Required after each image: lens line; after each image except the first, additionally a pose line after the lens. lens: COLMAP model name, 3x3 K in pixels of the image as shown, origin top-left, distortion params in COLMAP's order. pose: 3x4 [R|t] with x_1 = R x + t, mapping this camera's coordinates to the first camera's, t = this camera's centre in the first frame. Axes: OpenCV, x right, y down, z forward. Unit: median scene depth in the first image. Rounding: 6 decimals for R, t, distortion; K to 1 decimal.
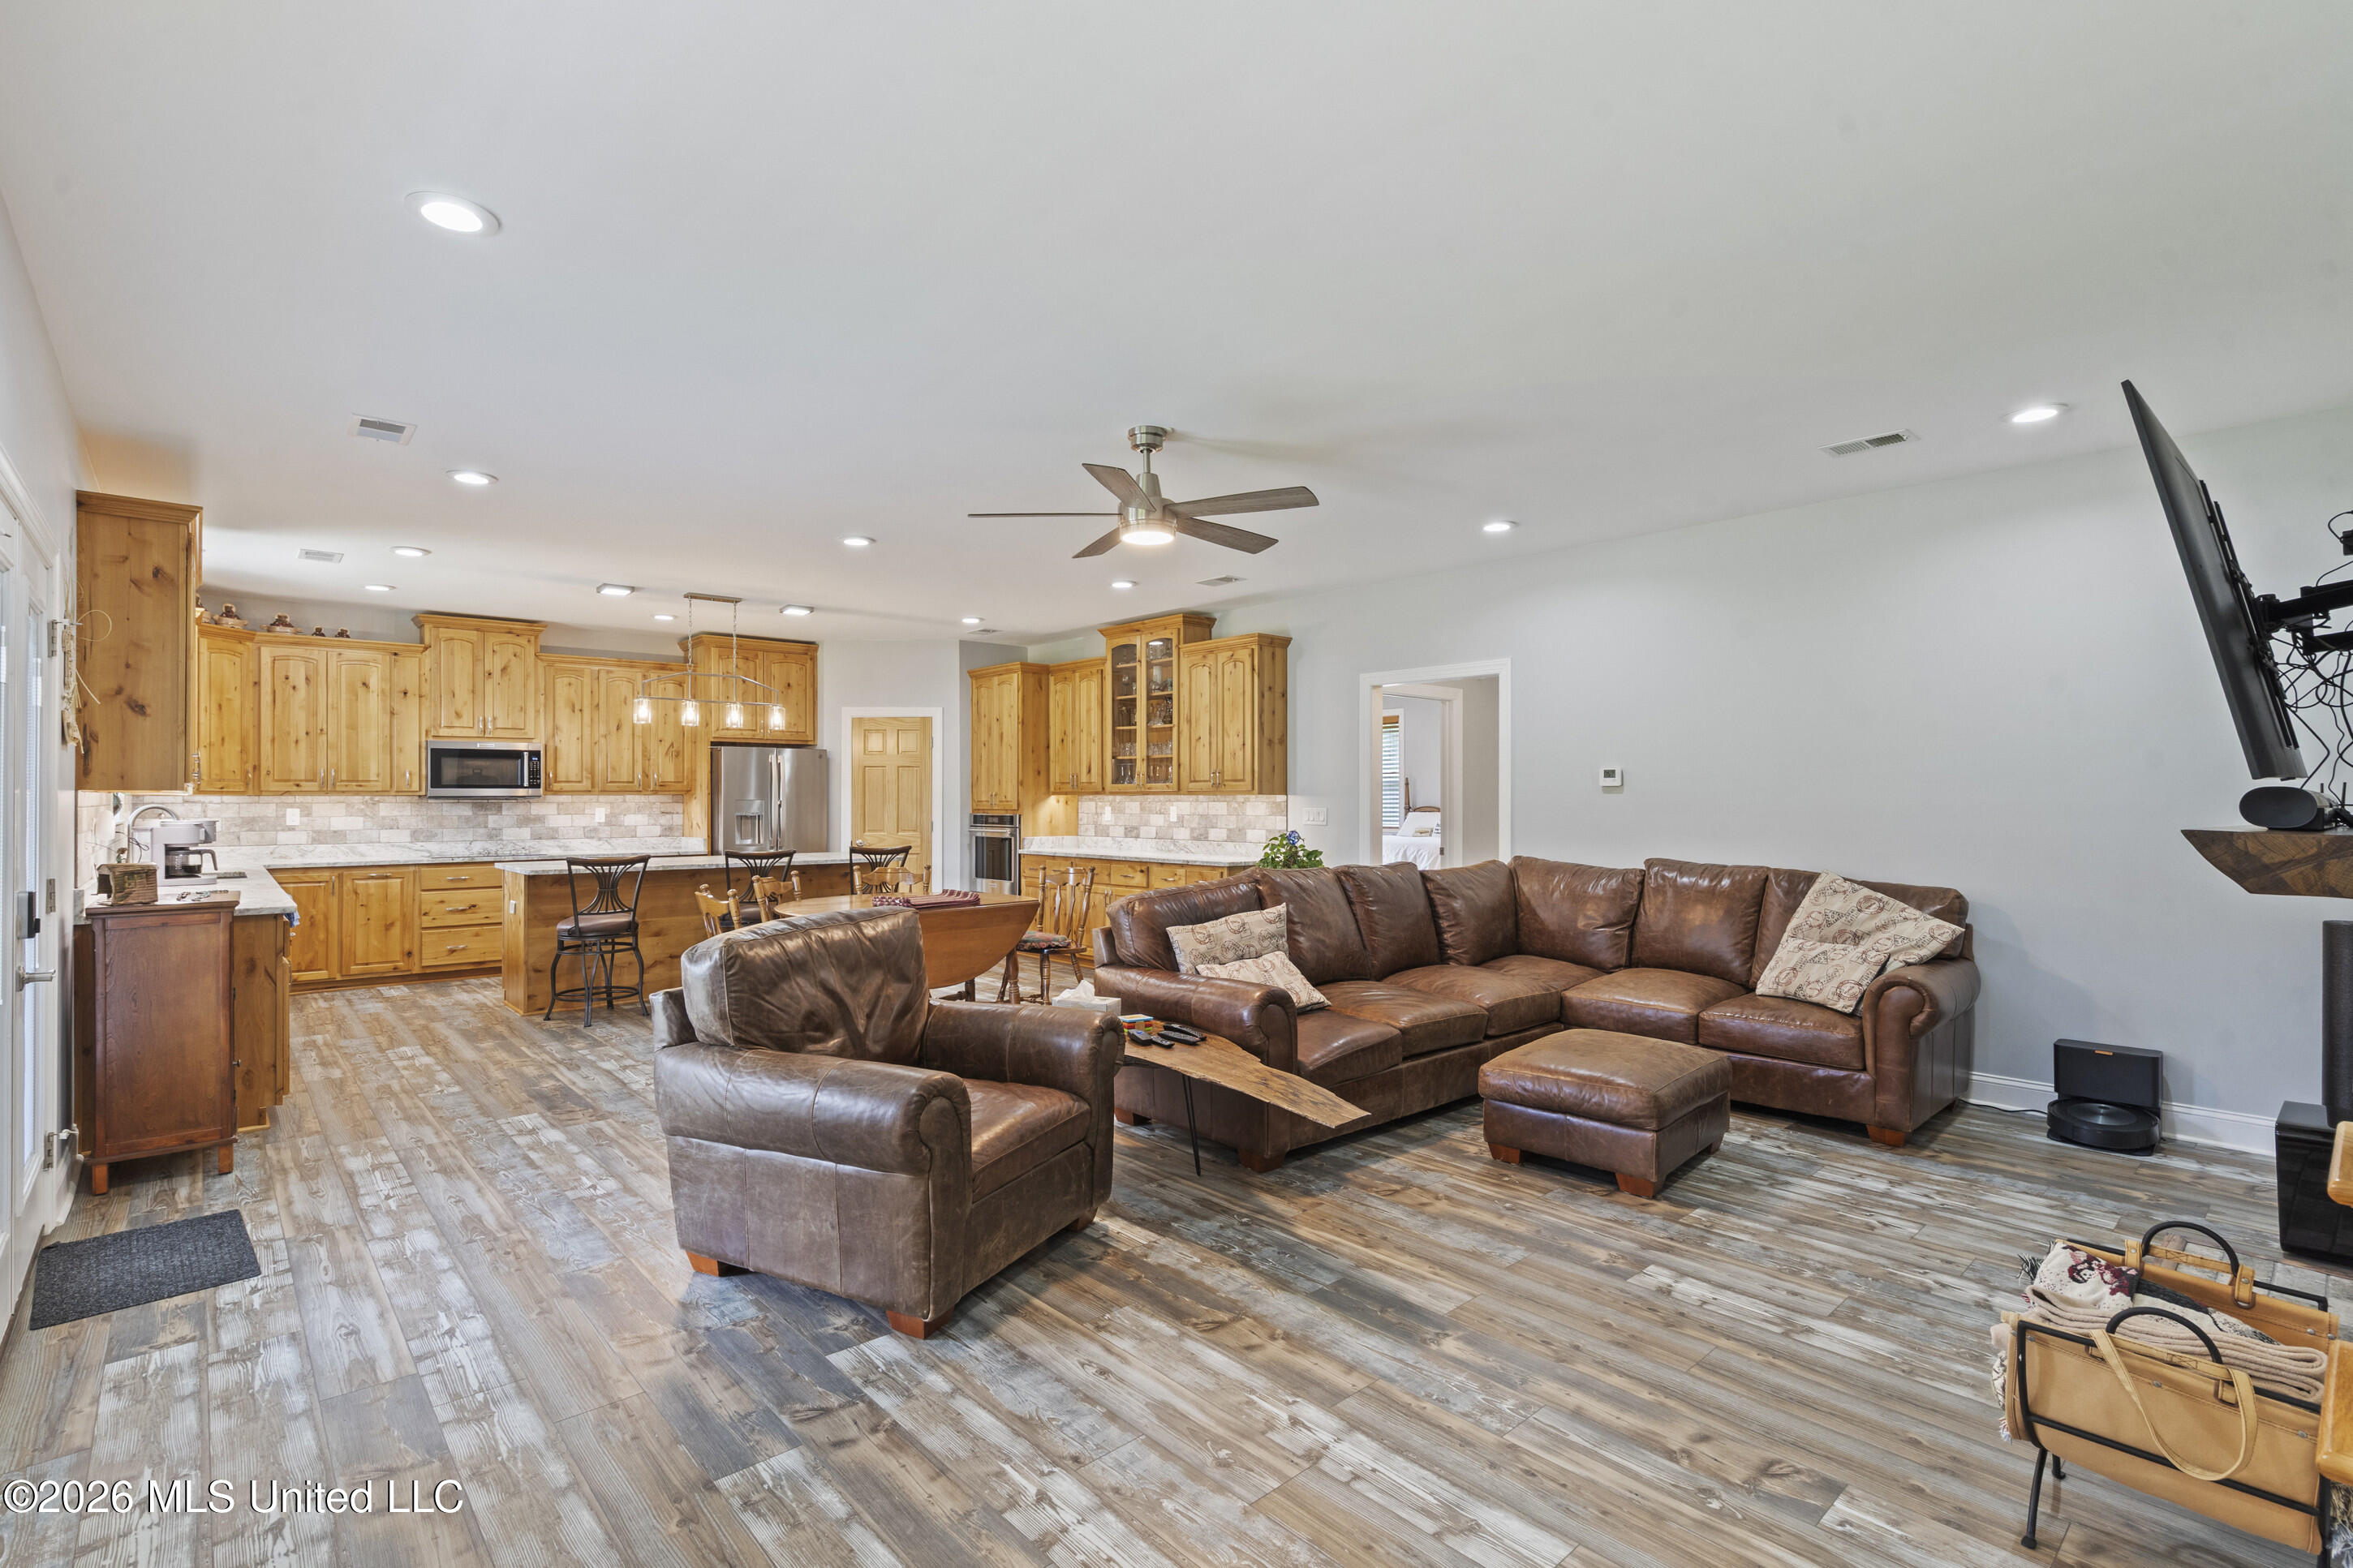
lens RADIAL K [[1105.4, 0, 1173.6], [0, 1105.4, 811.7], [0, 0, 1]] dist [-0.004544, -0.000018]
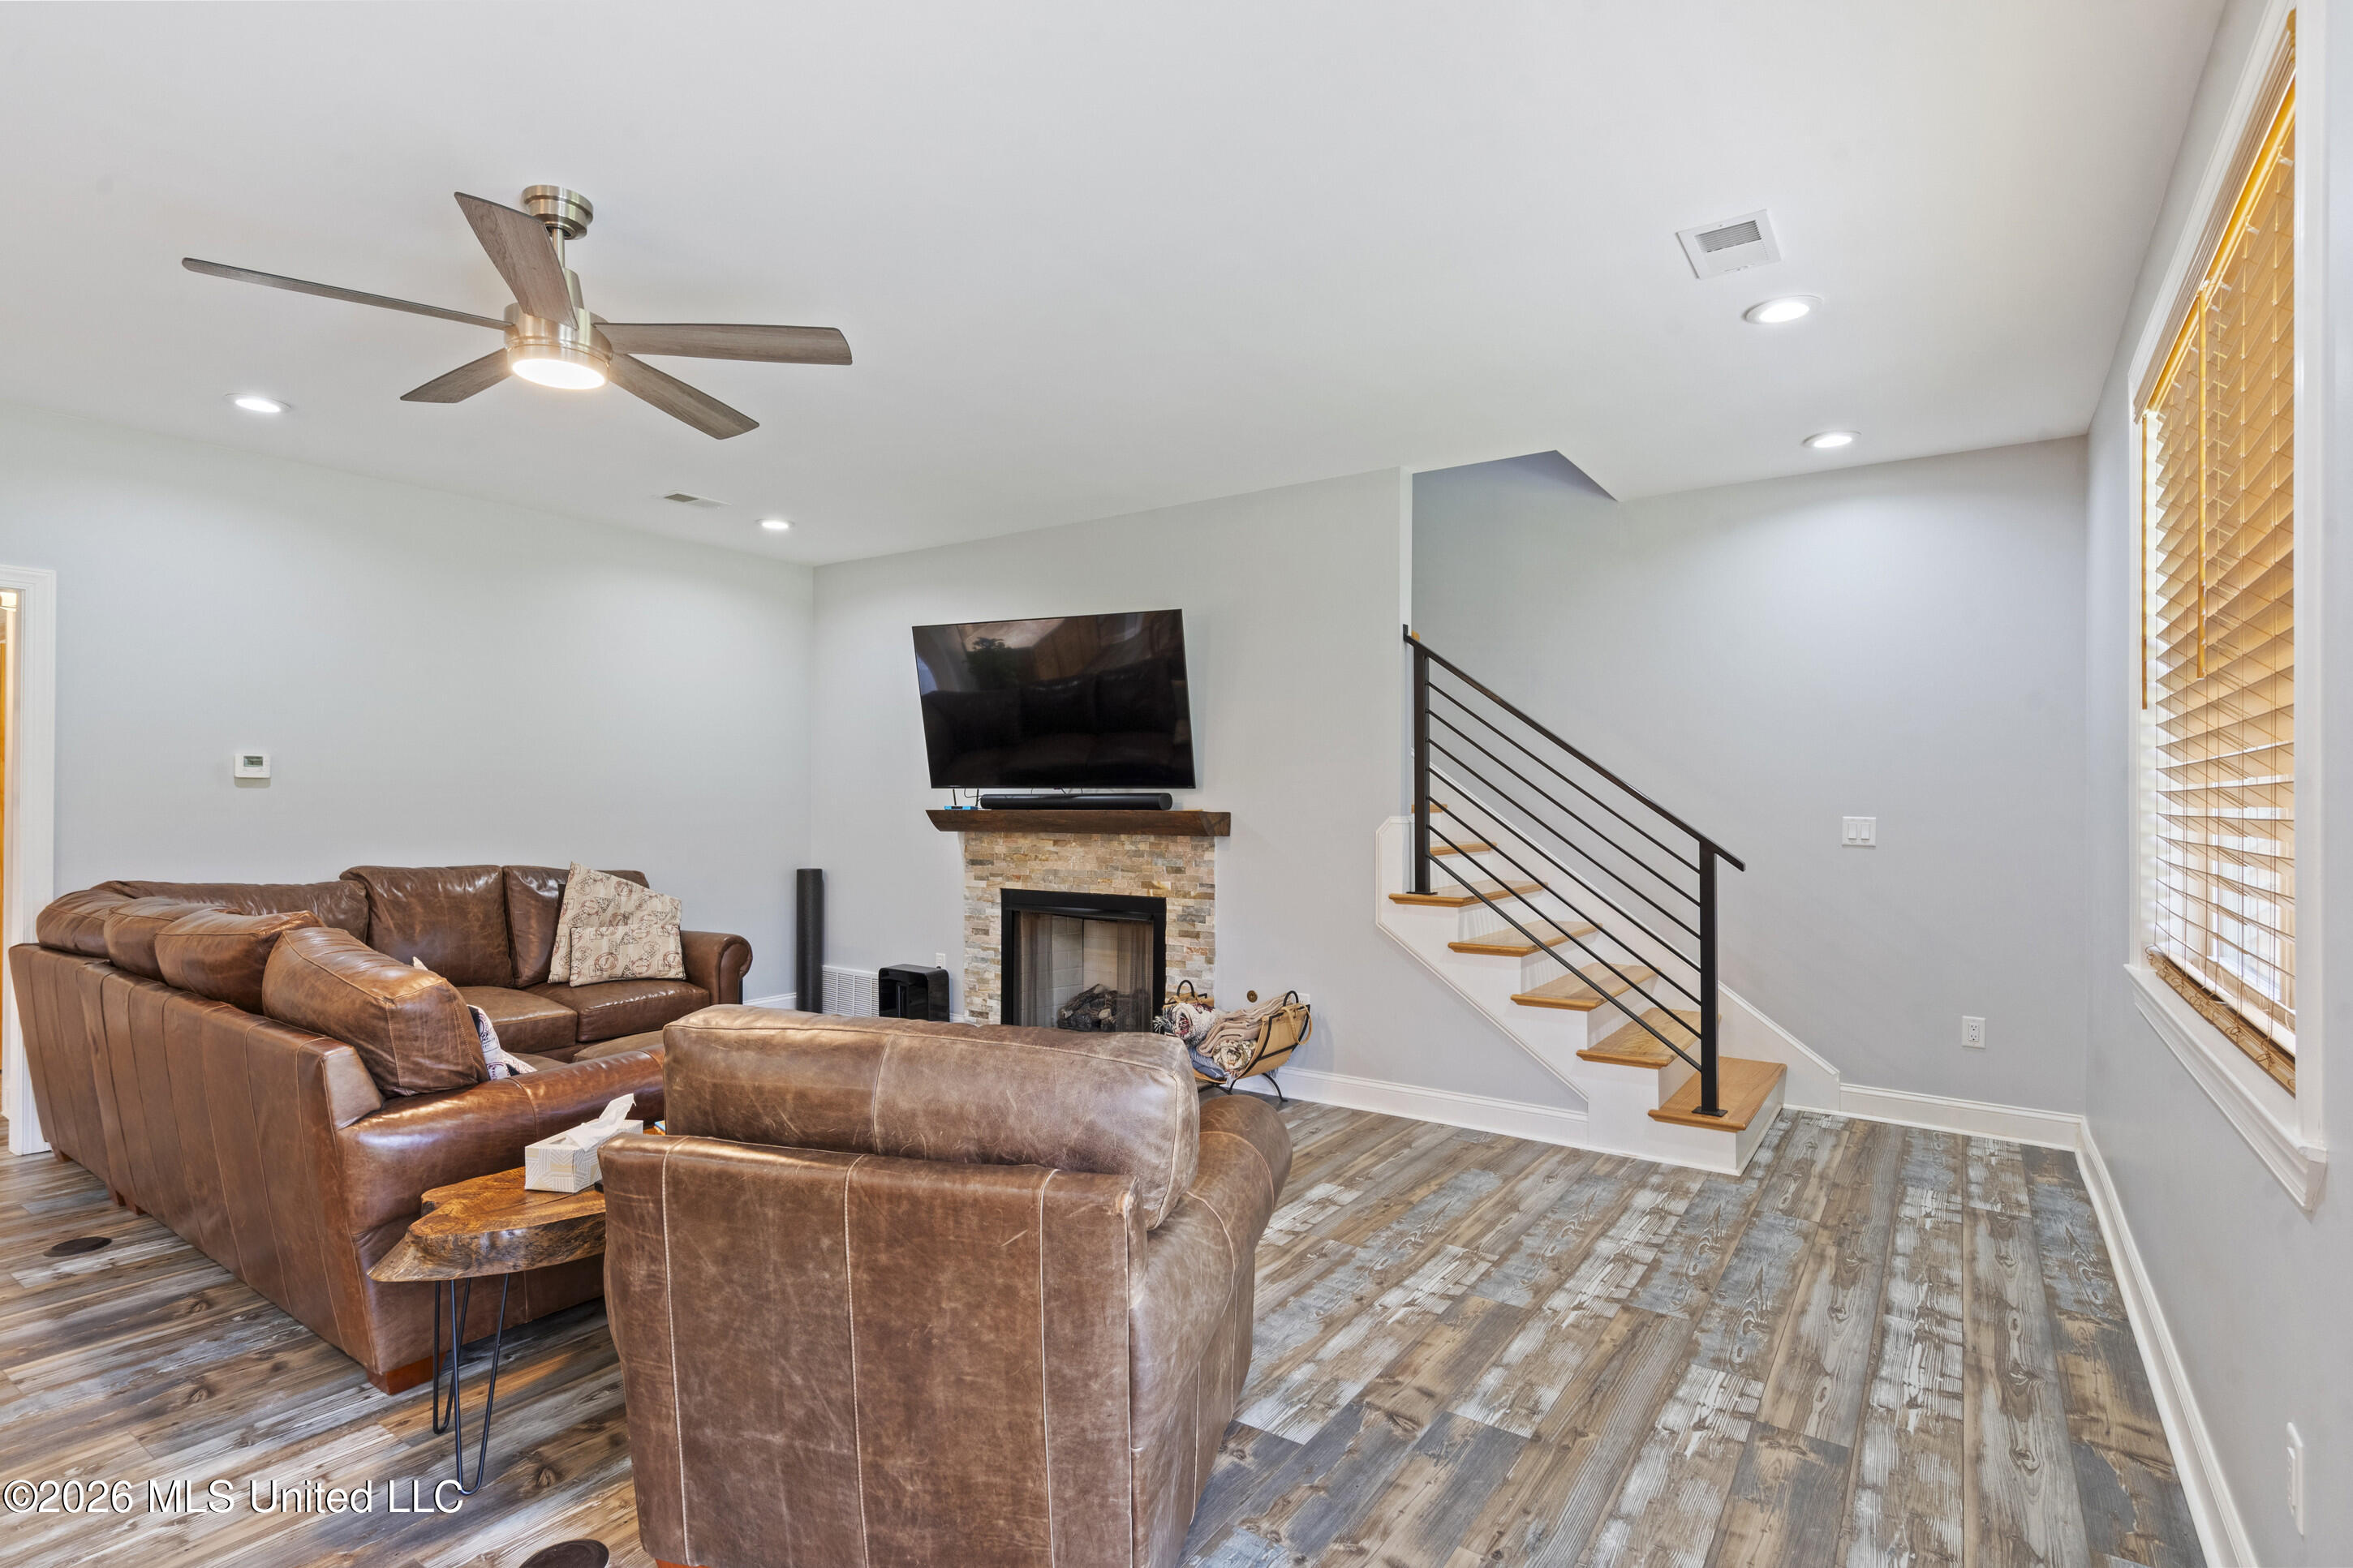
lens RADIAL K [[1137.7, 0, 1176.5], [0, 1137.7, 784.0], [0, 0, 1]] dist [0.001511, 0.000101]
pose [[-0.238483, 0.011333, 0.971081, -1.324252], [0.009731, 0.999910, -0.009279, -0.013875], [-0.971098, 0.007236, -0.238571, 1.493347]]
